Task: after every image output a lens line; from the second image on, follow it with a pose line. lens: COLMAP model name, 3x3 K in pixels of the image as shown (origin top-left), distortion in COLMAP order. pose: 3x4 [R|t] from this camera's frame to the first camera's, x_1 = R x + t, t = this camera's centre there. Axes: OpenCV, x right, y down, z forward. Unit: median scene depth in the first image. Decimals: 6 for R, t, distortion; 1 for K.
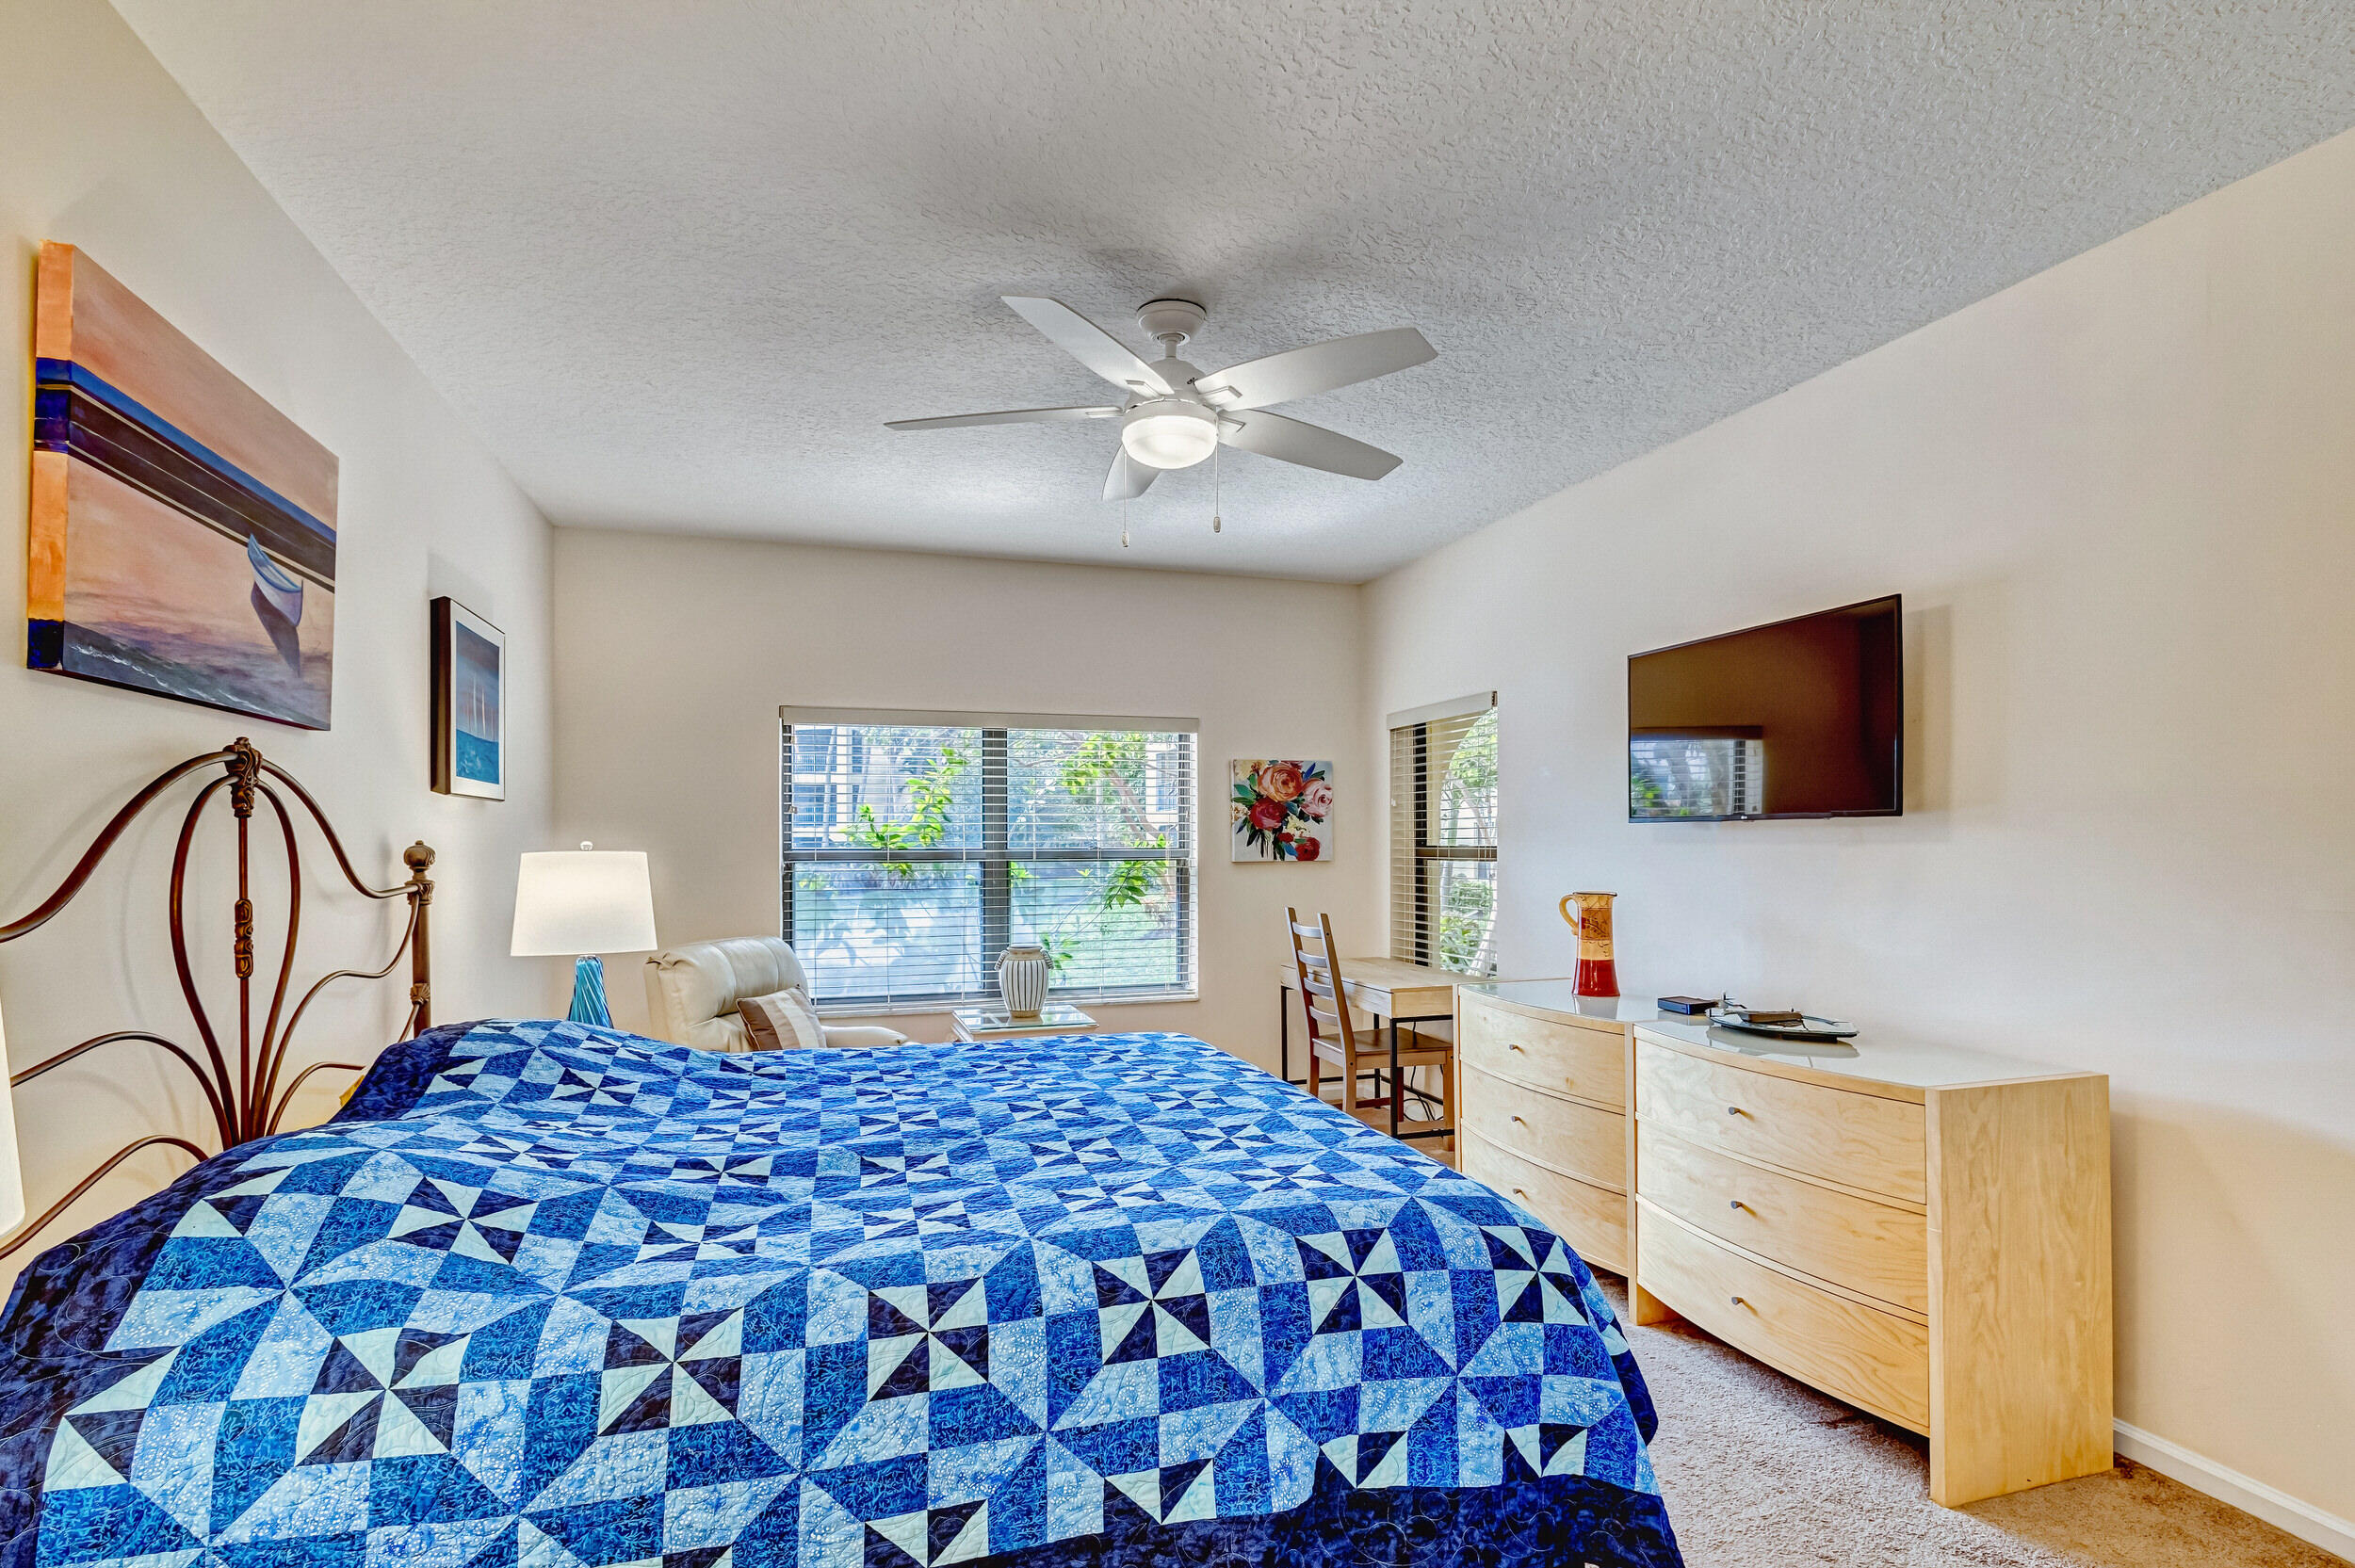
lens RADIAL K [[1111.4, 0, 1171.6], [0, 1111.4, 831.8], [0, 0, 1]] dist [0.010879, 0.000024]
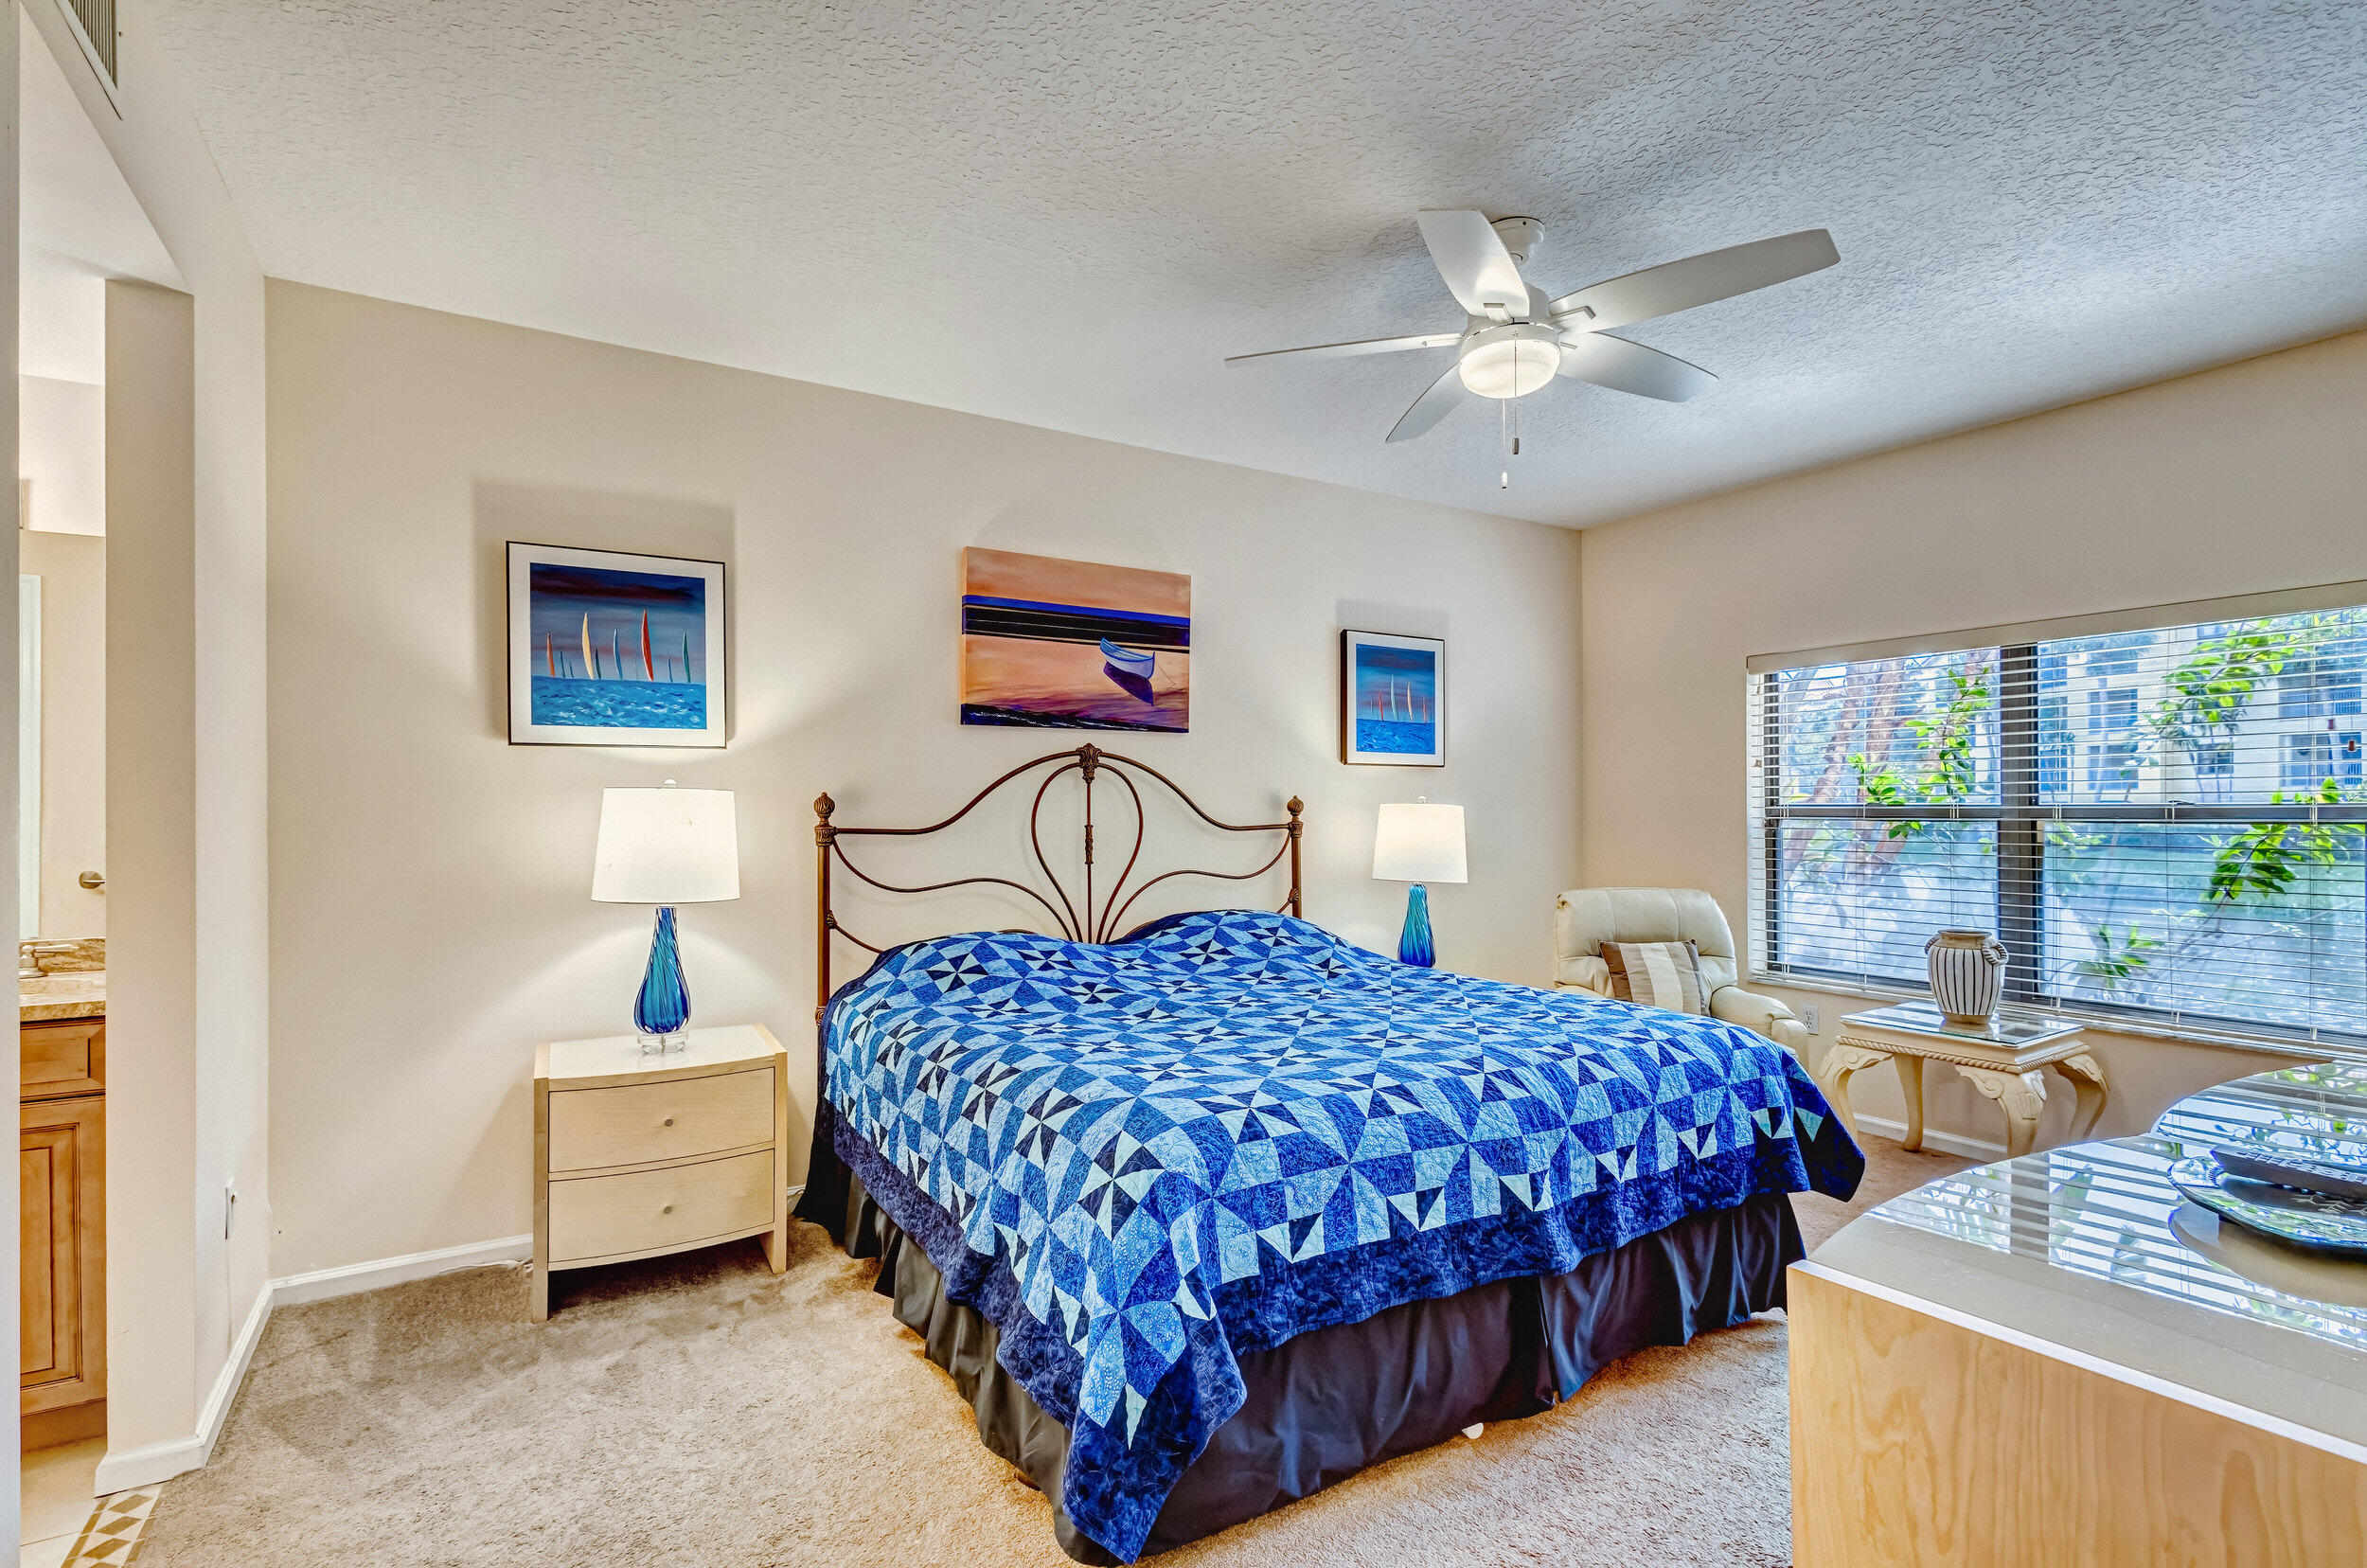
lens RADIAL K [[1118.9, 0, 1177.9], [0, 1118.9, 817.4], [0, 0, 1]] dist [0.020353, 0.000269]
pose [[0.240754, 0.010221, -0.970532, 0.612189], [0.008465, 0.999884, 0.012630, 0.013094], [0.970549, -0.011256, 0.240640, 0.356986]]
